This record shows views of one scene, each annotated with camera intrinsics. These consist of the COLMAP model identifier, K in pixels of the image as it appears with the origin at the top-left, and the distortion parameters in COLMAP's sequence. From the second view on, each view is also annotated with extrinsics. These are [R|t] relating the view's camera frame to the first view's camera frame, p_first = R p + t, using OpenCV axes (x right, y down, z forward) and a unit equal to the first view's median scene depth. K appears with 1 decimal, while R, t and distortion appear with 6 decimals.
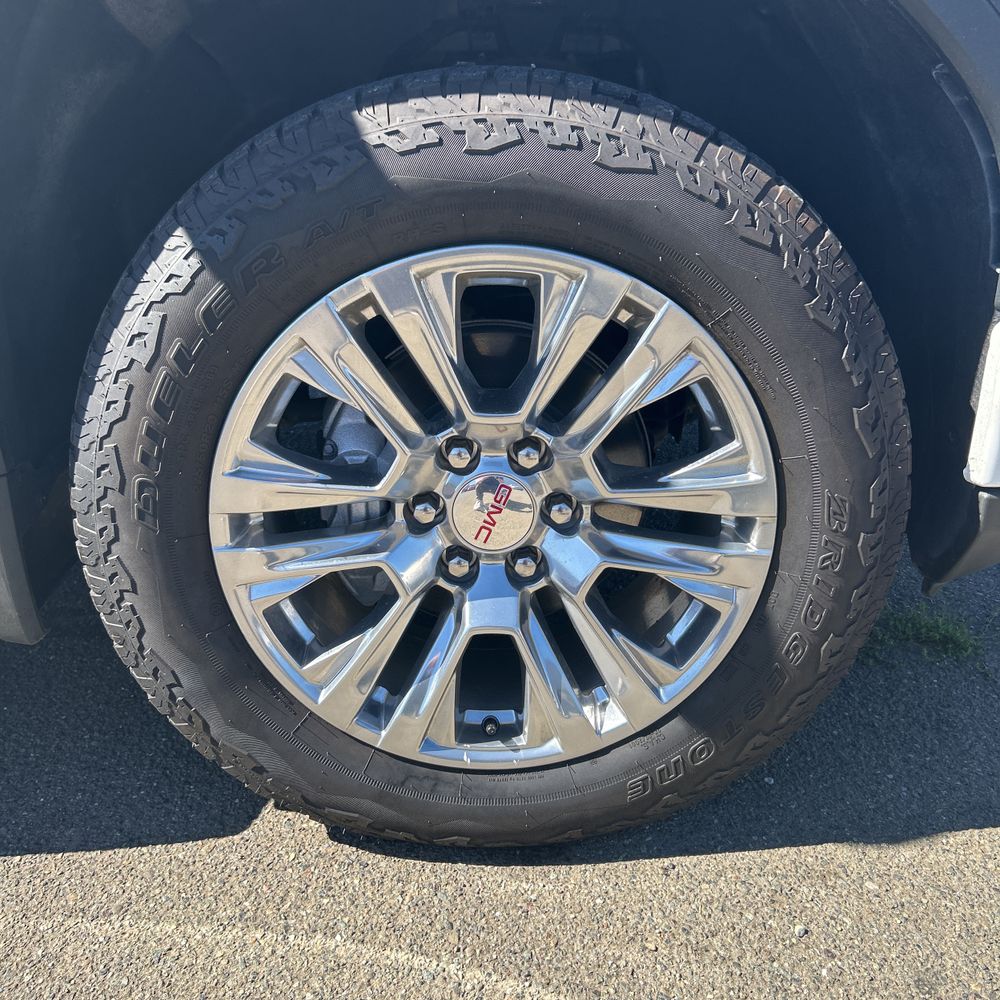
lens RADIAL K [[1008.7, 0, 488.8], [0, 1008.7, 502.8], [0, 0, 1]] dist [0.015732, 0.000000]
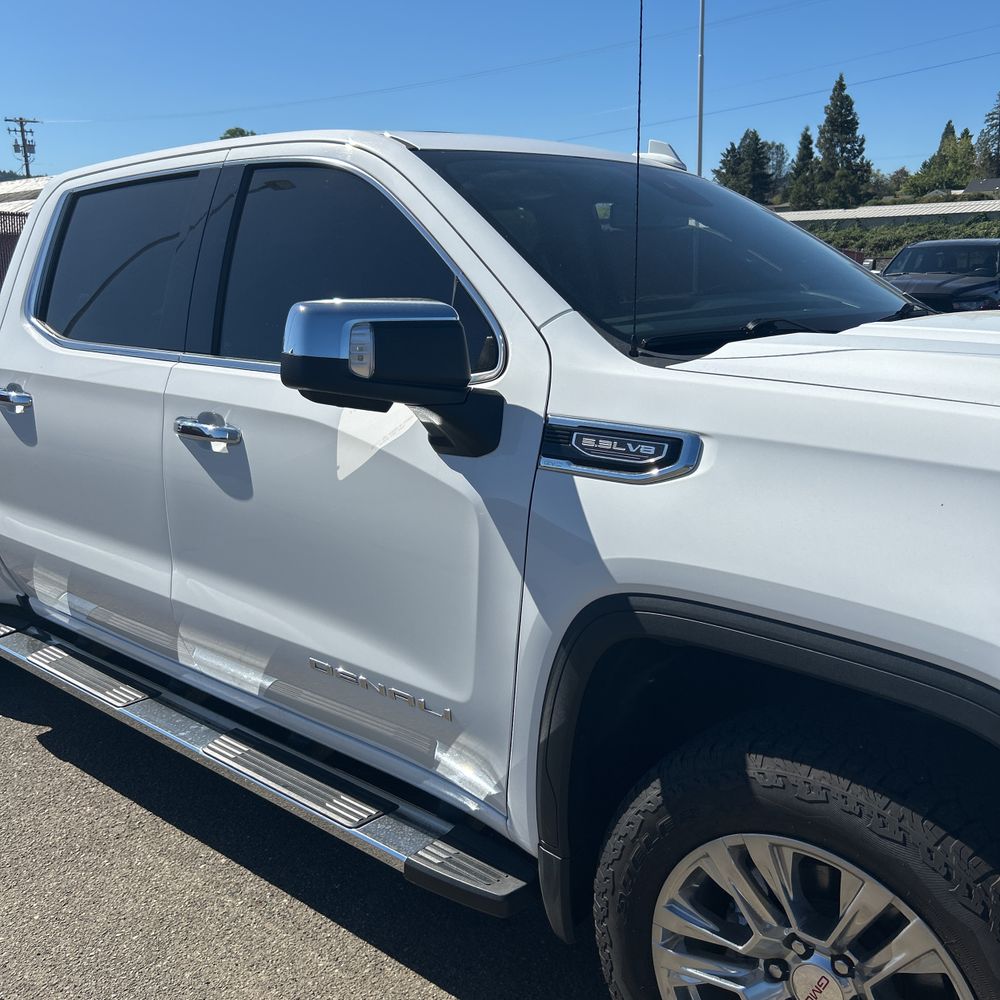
lens RADIAL K [[1008.7, 0, 498.5], [0, 1008.7, 492.7], [0, 0, 1]] dist [0.015732, 0.000000]
pose [[0.740801, 0.132294, -0.658569, 0.625015], [-0.239440, 0.968019, -0.074881, -0.547072], [0.627601, 0.213159, 0.748786, -0.707528]]
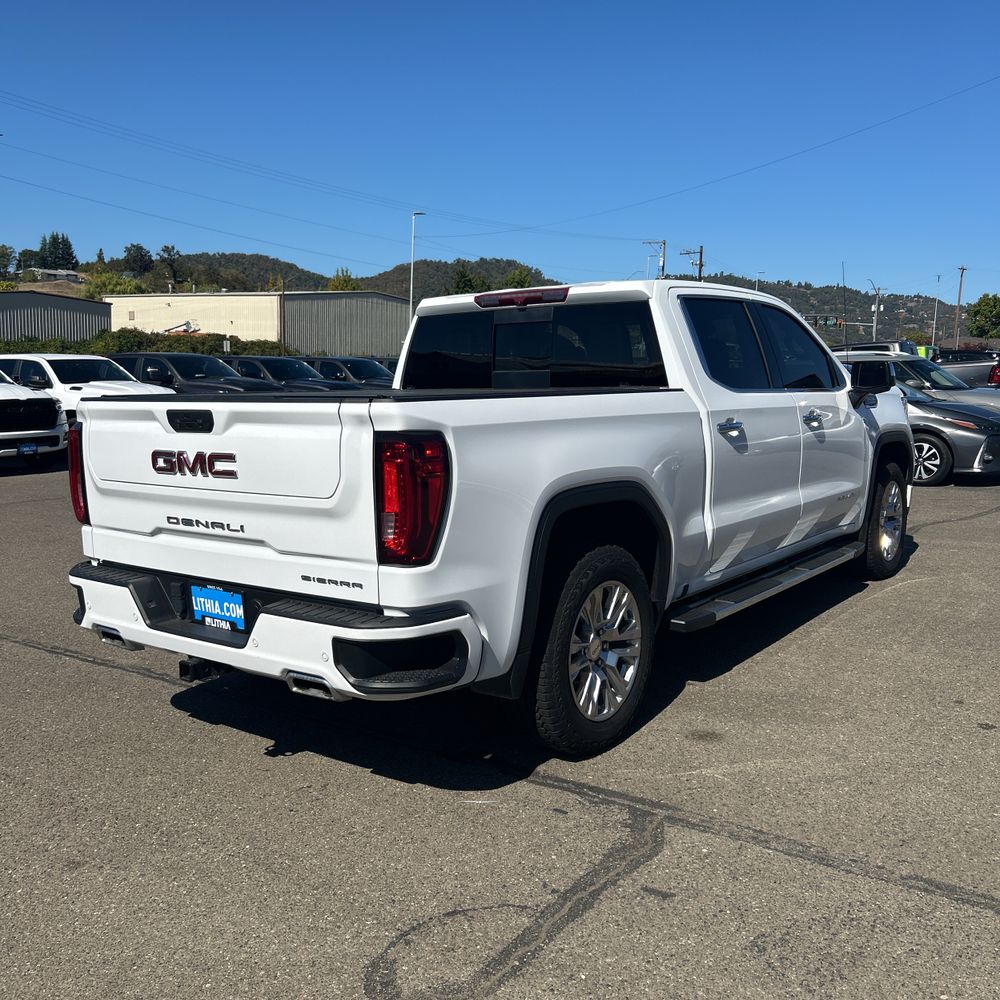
lens RADIAL K [[1008.7, 0, 490.6], [0, 1008.7, 500.2], [0, 0, 1]] dist [0.015732, 0.000000]
pose [[0.620781, -0.103659, 0.777101, -7.503084], [0.305557, 0.944826, -0.118060, -0.137976], [-0.721987, 0.310738, 0.618204, -1.440850]]
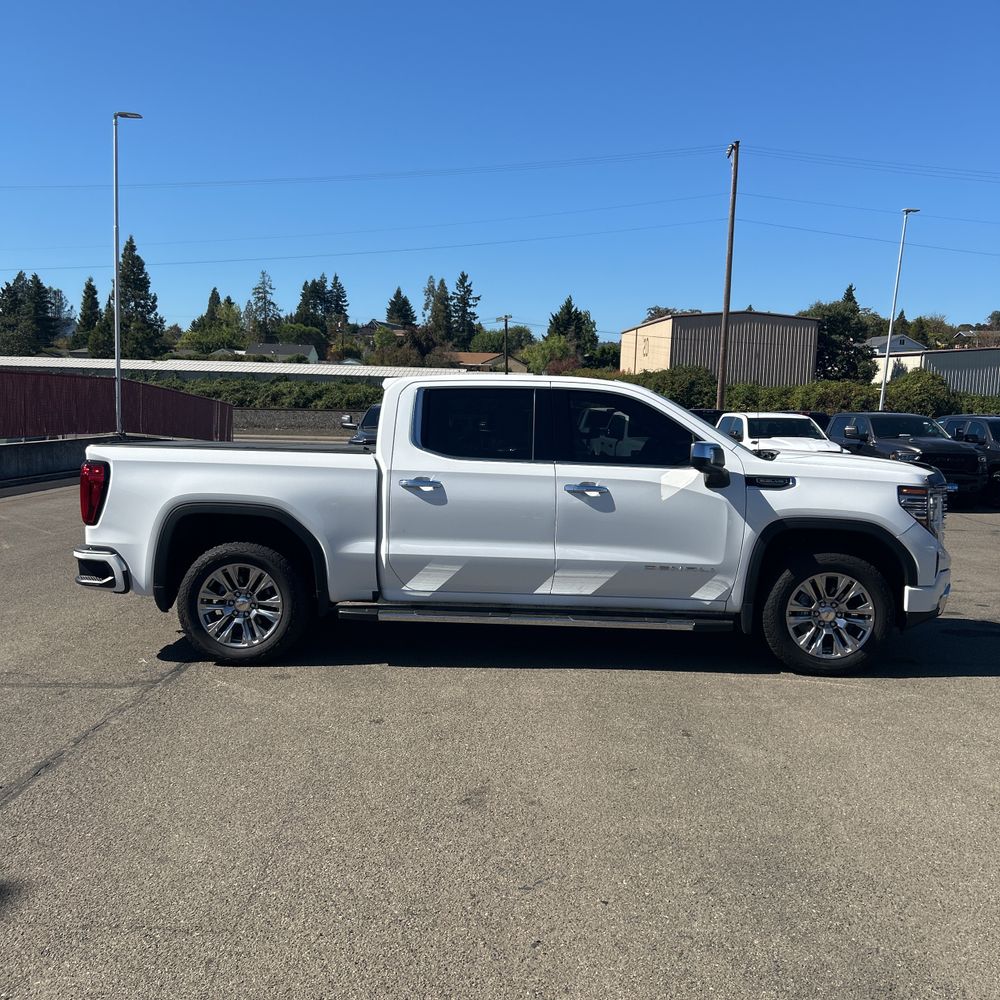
lens RADIAL K [[1008.7, 0, 494.1], [0, 1008.7, 492.4], [0, 0, 1]] dist [0.015732, 0.000000]
pose [[0.998301, 0.026392, -0.051955, -1.922359], [-0.041250, 0.949800, -0.310127, 1.447061], [0.041162, 0.311743, 0.949274, -5.758785]]
